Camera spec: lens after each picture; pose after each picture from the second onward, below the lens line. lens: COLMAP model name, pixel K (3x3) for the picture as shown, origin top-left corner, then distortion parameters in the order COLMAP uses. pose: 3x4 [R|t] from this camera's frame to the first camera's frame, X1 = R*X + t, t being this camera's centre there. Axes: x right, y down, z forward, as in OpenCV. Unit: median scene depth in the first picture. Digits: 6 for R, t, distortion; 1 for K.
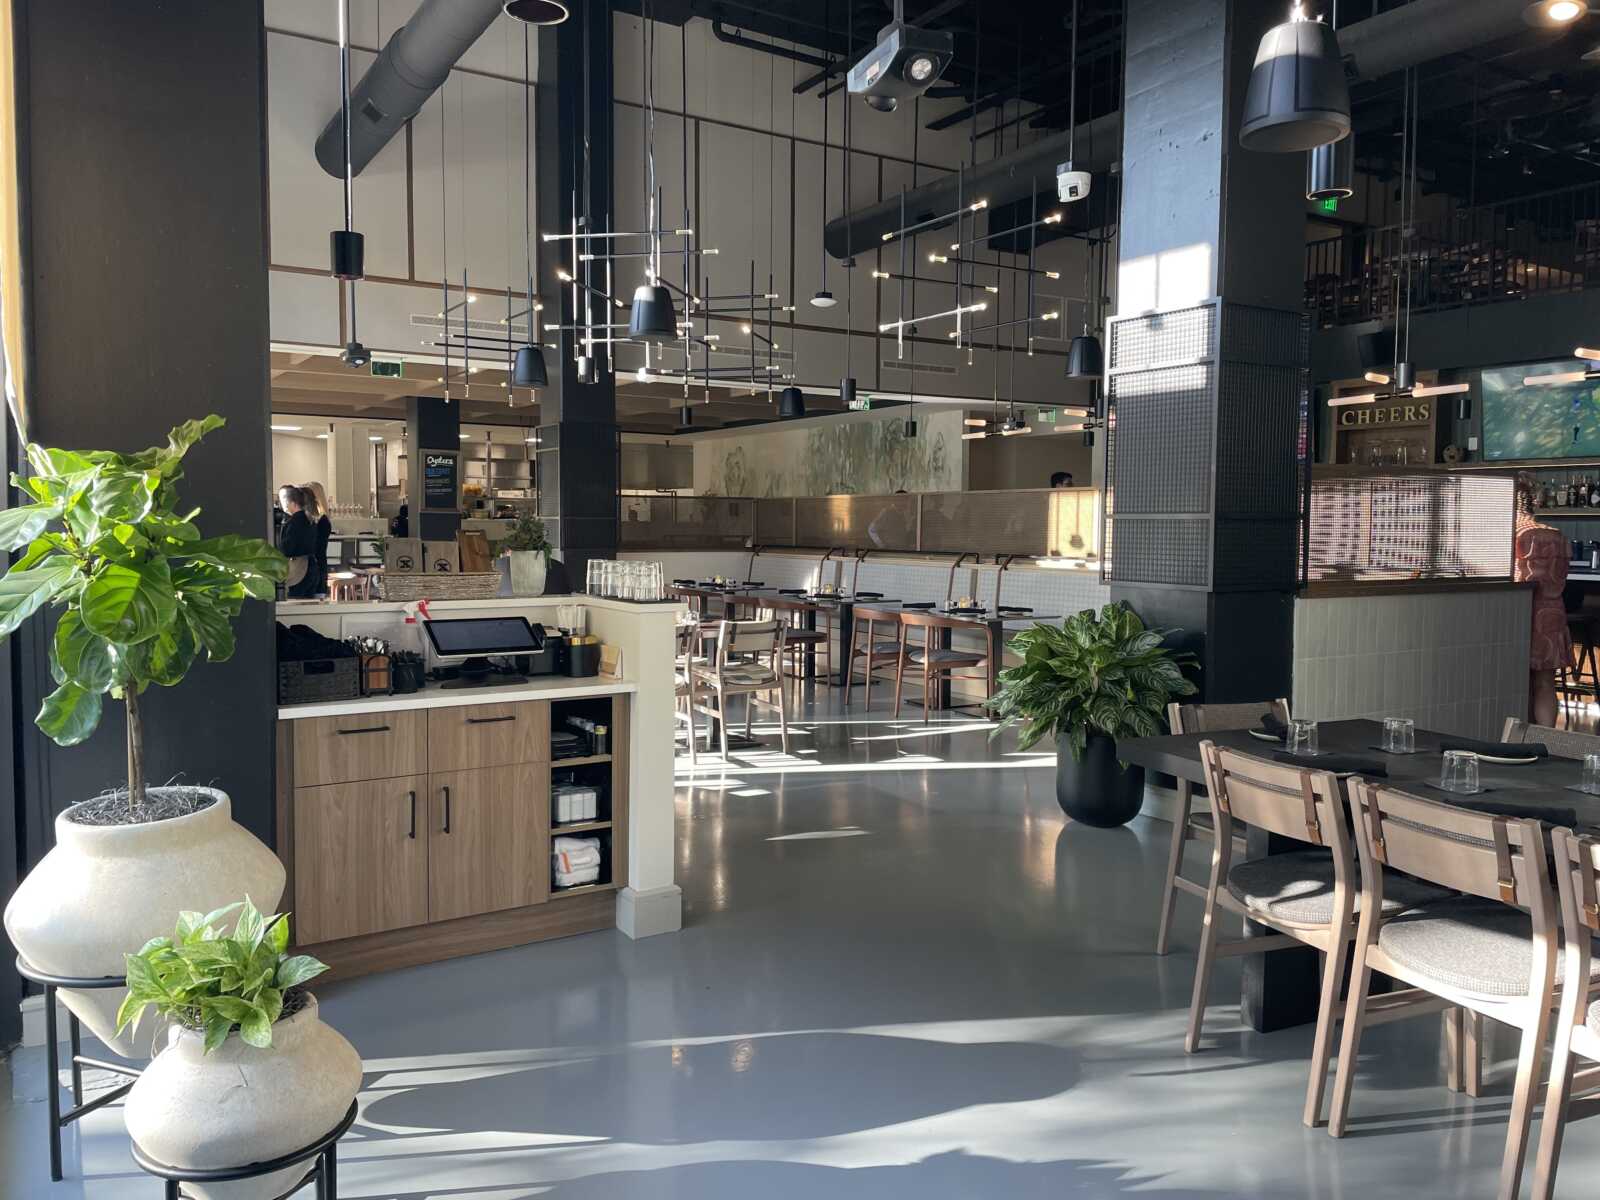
lens RADIAL K [[1209.9, 0, 800.0], [0, 1209.9, 600.0], [0, 0, 1]] dist [0.111445, -0.168370]
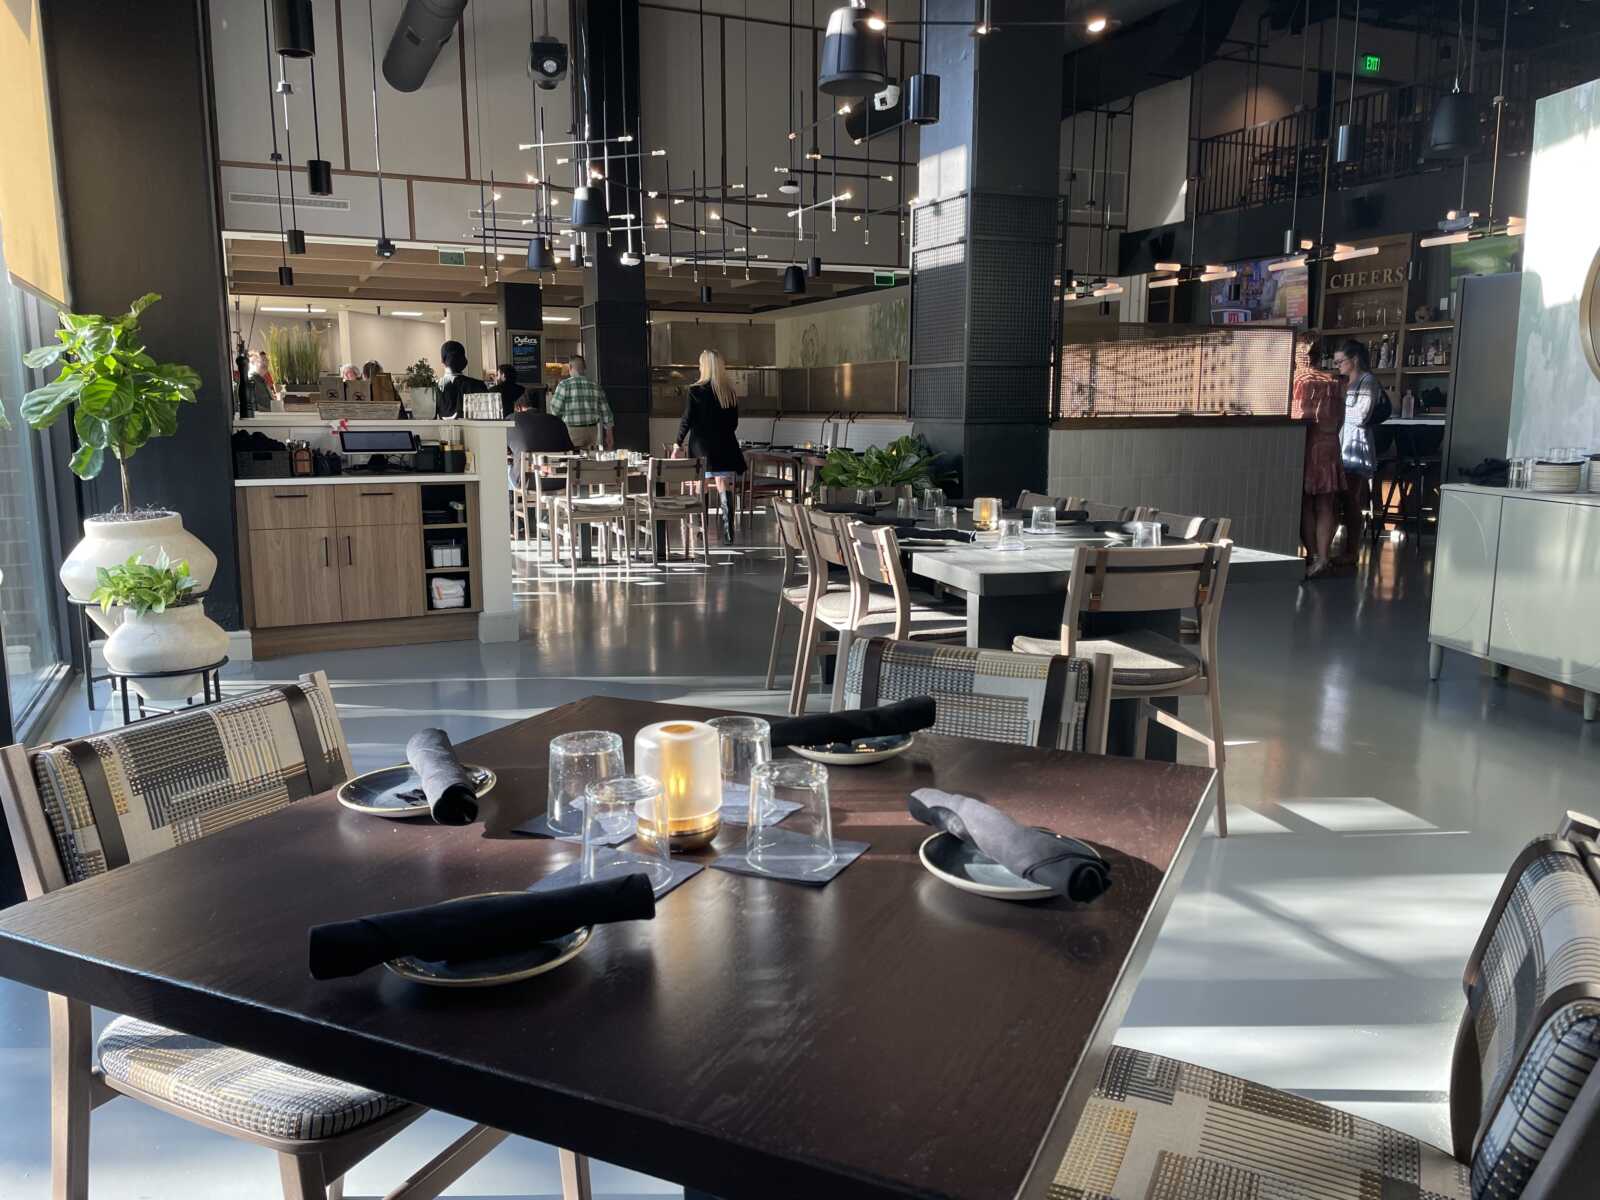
lens RADIAL K [[1214.7, 0, 802.7], [0, 1214.7, 620.2], [0, 0, 1]] dist [0.112262, -0.167540]
pose [[0.990820, 0.013928, -0.134465, 0.458020], [0.000737, 0.994107, 0.108399, 0.082221], [0.135183, -0.107503, 0.984971, -0.445200]]
